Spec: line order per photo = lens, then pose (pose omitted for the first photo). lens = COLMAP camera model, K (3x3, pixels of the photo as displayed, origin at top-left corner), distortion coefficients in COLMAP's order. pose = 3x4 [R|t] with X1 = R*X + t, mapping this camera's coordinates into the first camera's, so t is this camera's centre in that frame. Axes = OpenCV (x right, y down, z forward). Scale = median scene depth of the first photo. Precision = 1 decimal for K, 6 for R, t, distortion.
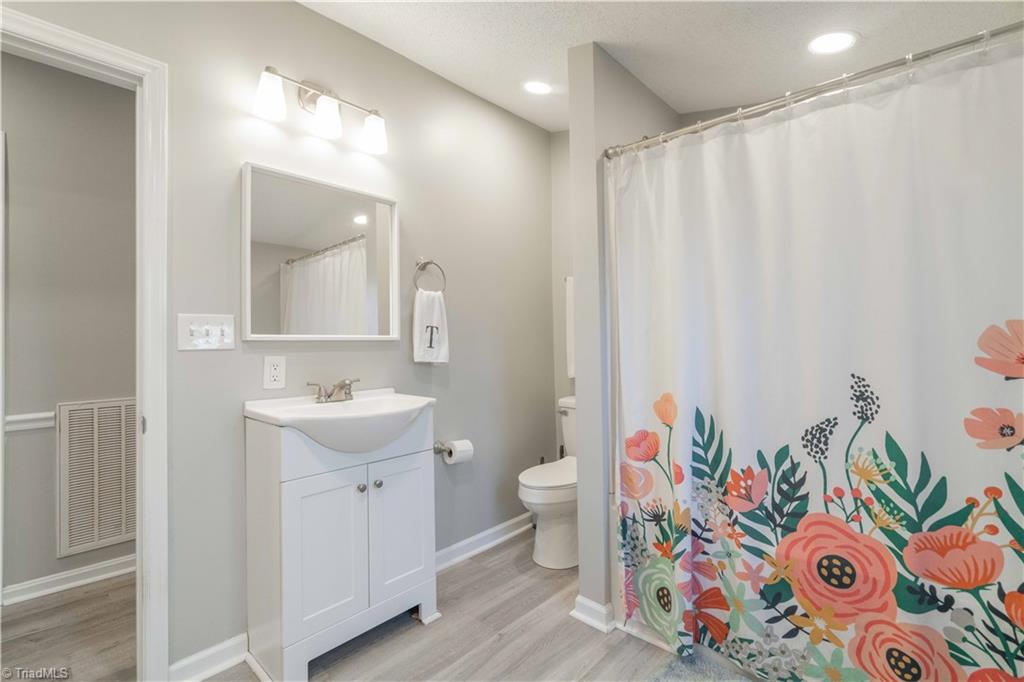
lens RADIAL K [[474.5, 0, 512.0], [0, 474.5, 341.0], [0, 0, 1]] dist [-0.000920, 0.000668]
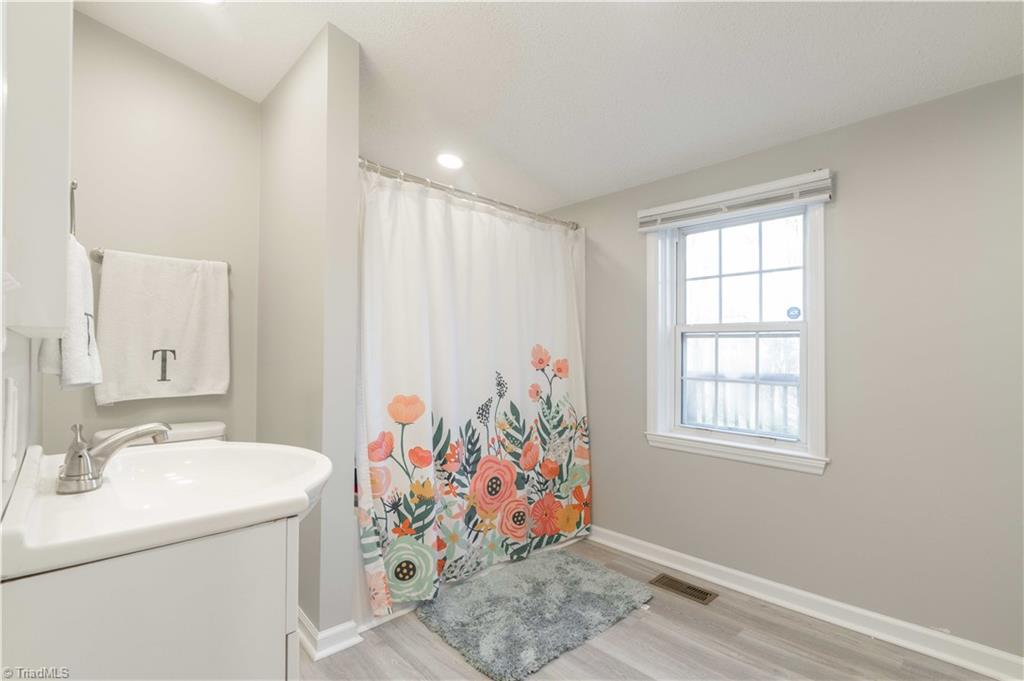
lens RADIAL K [[474.5, 0, 512.0], [0, 474.5, 340.5], [0, 0, 1]] dist [-0.000920, 0.000668]
pose [[0.069615, 0.025177, 0.997256, -0.991394], [-0.020733, 0.999502, -0.023787, -0.004492], [-0.997358, -0.019020, 0.070102, 0.778025]]
